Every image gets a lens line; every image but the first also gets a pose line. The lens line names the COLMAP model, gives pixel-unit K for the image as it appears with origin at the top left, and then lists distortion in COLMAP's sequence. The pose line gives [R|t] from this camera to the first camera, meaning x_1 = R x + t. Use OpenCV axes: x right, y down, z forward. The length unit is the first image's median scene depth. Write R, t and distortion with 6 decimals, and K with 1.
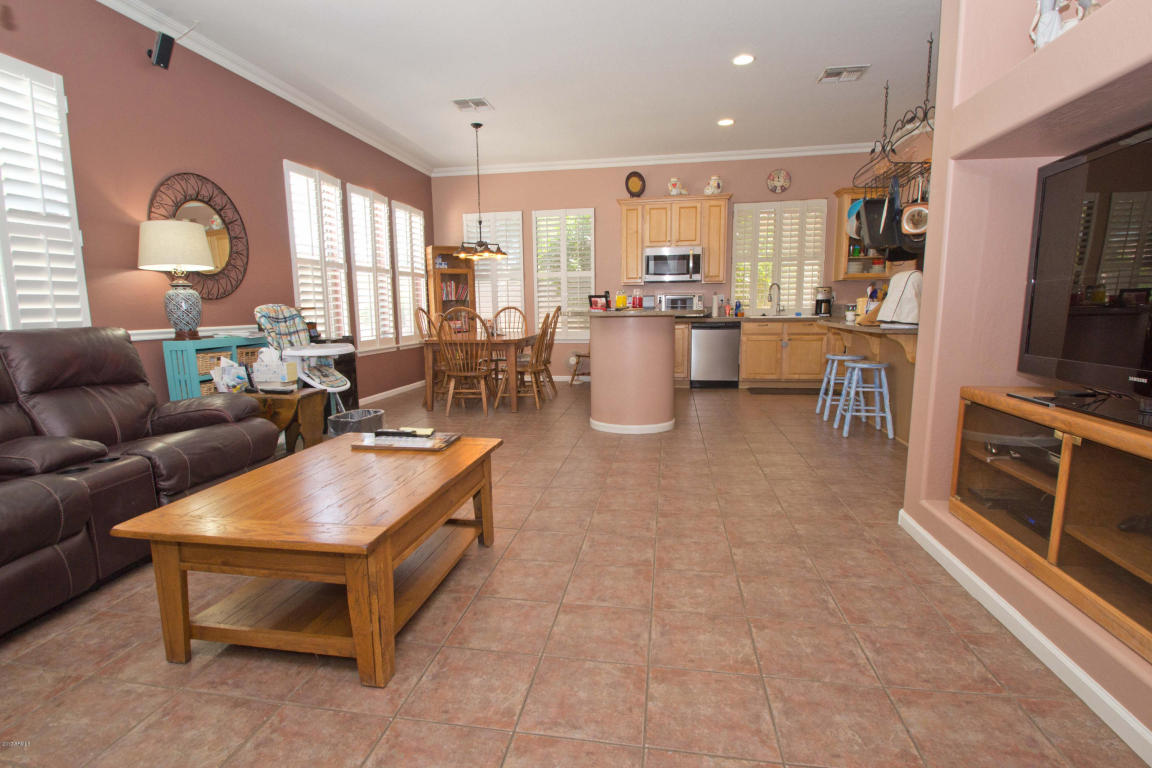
lens RADIAL K [[570.0, 0, 567.0], [0, 570.0, 388.2], [0, 0, 1]] dist [-0.009527, -0.003534]
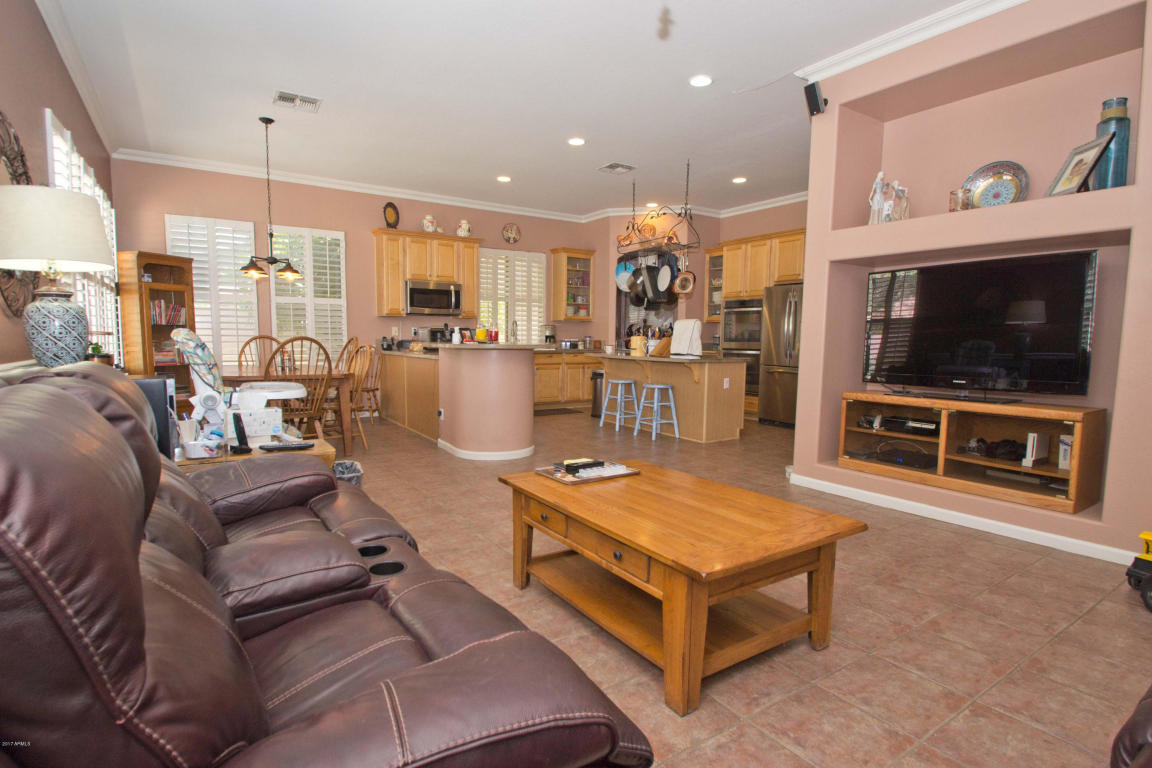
lens RADIAL K [[570.0, 0, 558.9], [0, 570.0, 388.2], [0, 0, 1]] dist [-0.009527, -0.003534]
pose [[0.735238, -0.038492, 0.676715, -0.358995], [0.074783, 0.996898, -0.024547, -0.012556], [-0.673671, 0.068655, 0.735836, 0.098839]]
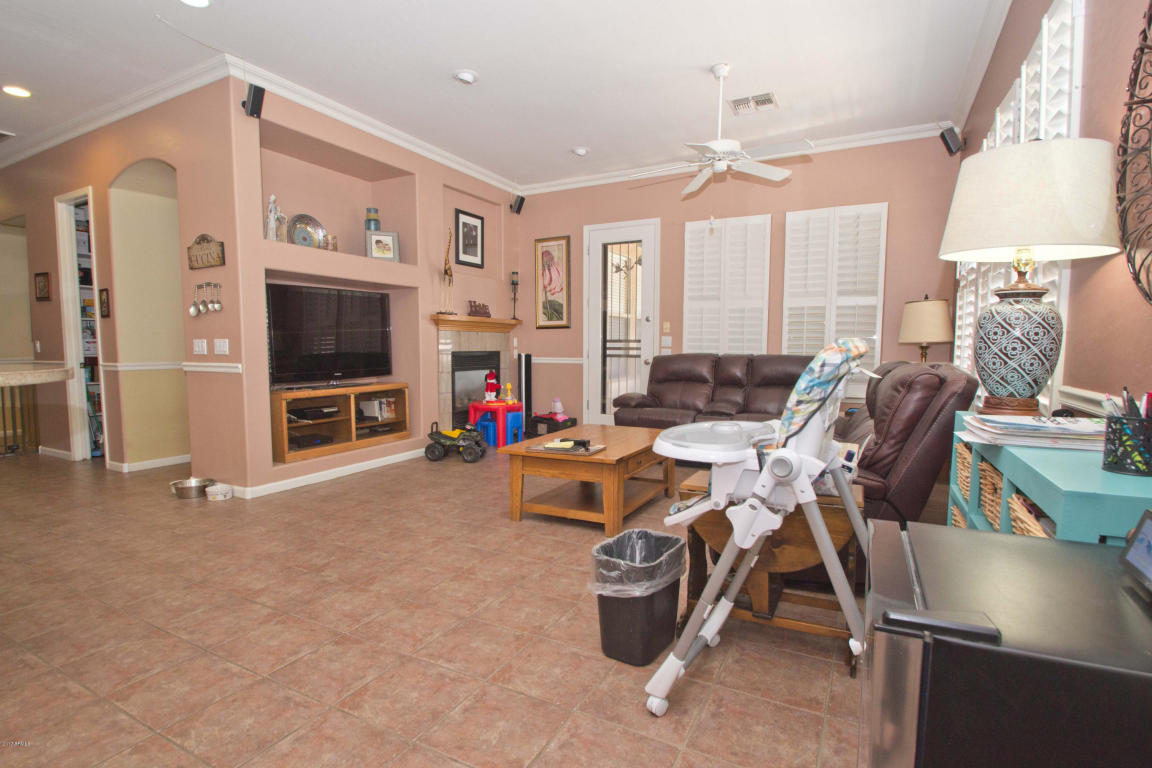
lens RADIAL K [[570.0, 0, 566.5], [0, 570.0, 389.8], [0, 0, 1]] dist [-0.009527, -0.003534]
pose [[-0.951090, 0.010149, 0.308748, -0.242529], [0.076068, 0.976379, 0.202231, -0.104028], [-0.299402, 0.215825, -0.929396, 0.791108]]
